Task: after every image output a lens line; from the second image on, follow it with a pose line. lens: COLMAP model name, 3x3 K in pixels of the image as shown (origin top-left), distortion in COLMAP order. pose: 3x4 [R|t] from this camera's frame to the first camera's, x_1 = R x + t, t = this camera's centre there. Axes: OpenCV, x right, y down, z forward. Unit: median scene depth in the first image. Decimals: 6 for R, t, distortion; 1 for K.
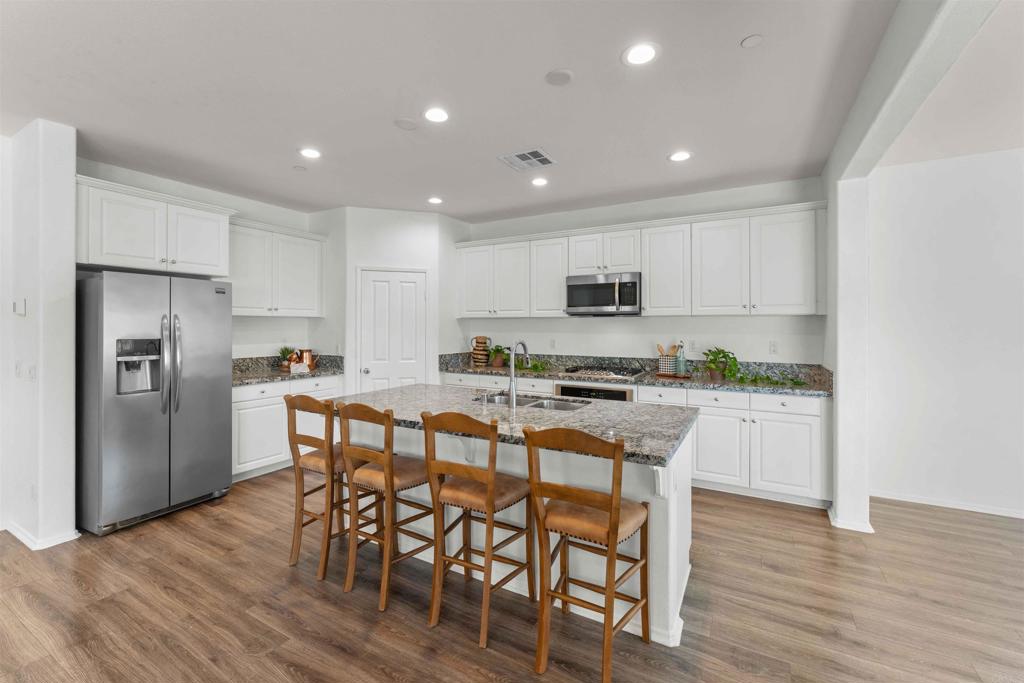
lens RADIAL K [[430.7, 0, 514.8], [0, 430.7, 326.5], [0, 0, 1]] dist [0.000064, 0.000069]
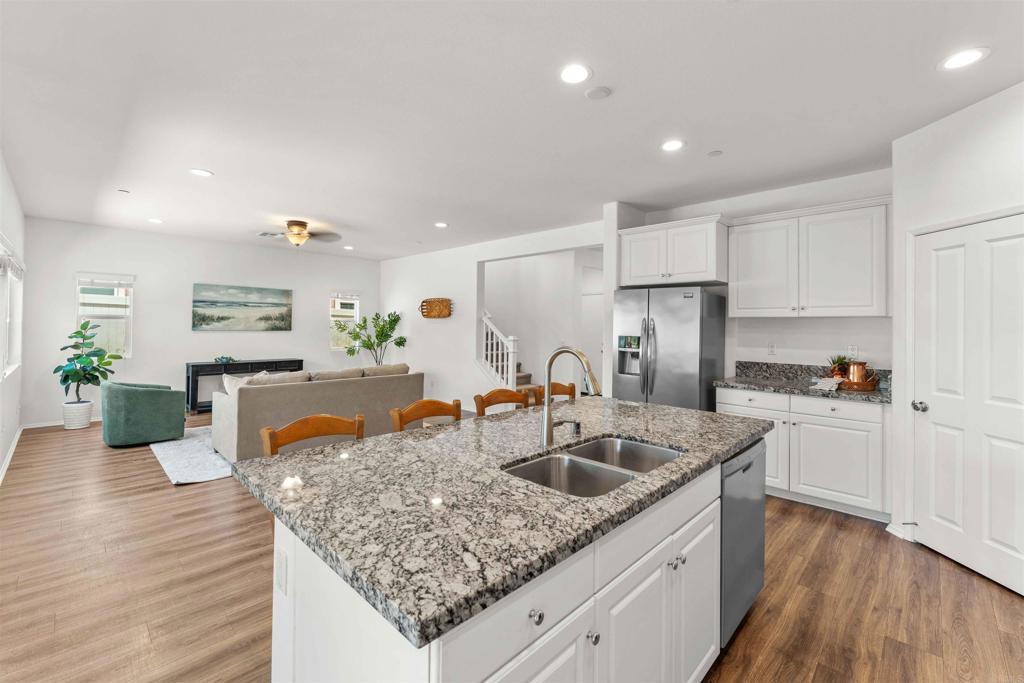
lens RADIAL K [[430.7, 0, 505.2], [0, 430.7, 325.5], [0, 0, 1]] dist [0.000064, 0.000069]
pose [[-0.253671, -0.003355, -0.967285, 0.561266], [-0.009975, 0.999950, -0.000853, -0.001063], [0.967239, 0.009432, -0.253691, 0.929532]]
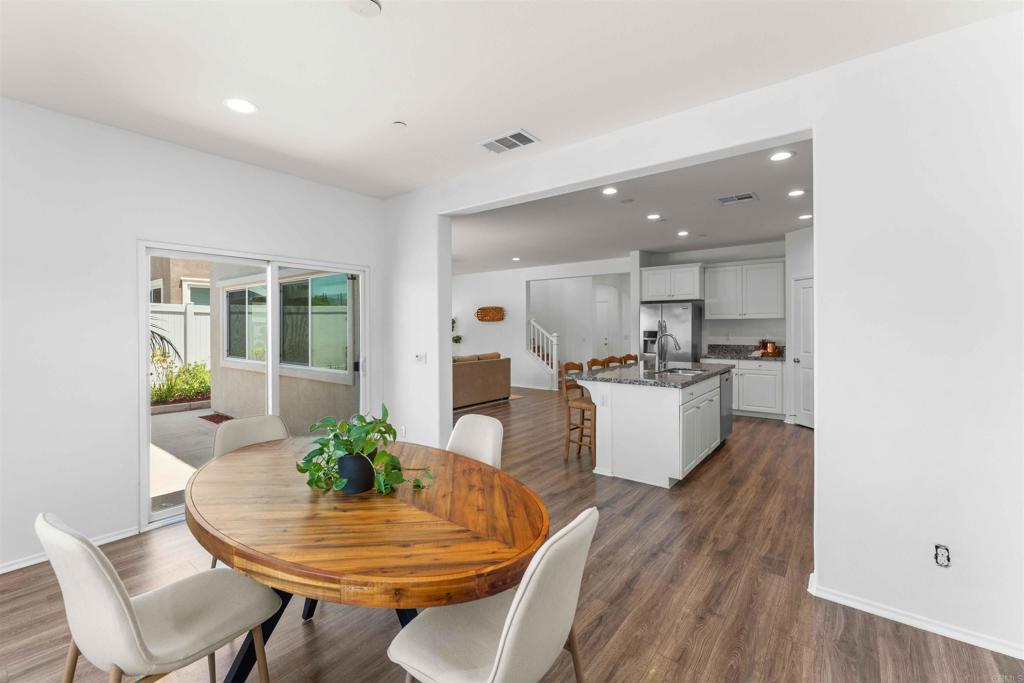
lens RADIAL K [[430.7, 0, 511.2], [0, 430.7, 331.5], [0, 0, 1]] dist [0.000064, 0.000069]
pose [[-0.136586, 0.007430, -0.990600, 1.553826], [0.001635, 0.999972, 0.007275, 0.012449], [0.990627, -0.000626, -0.136594, 0.538661]]
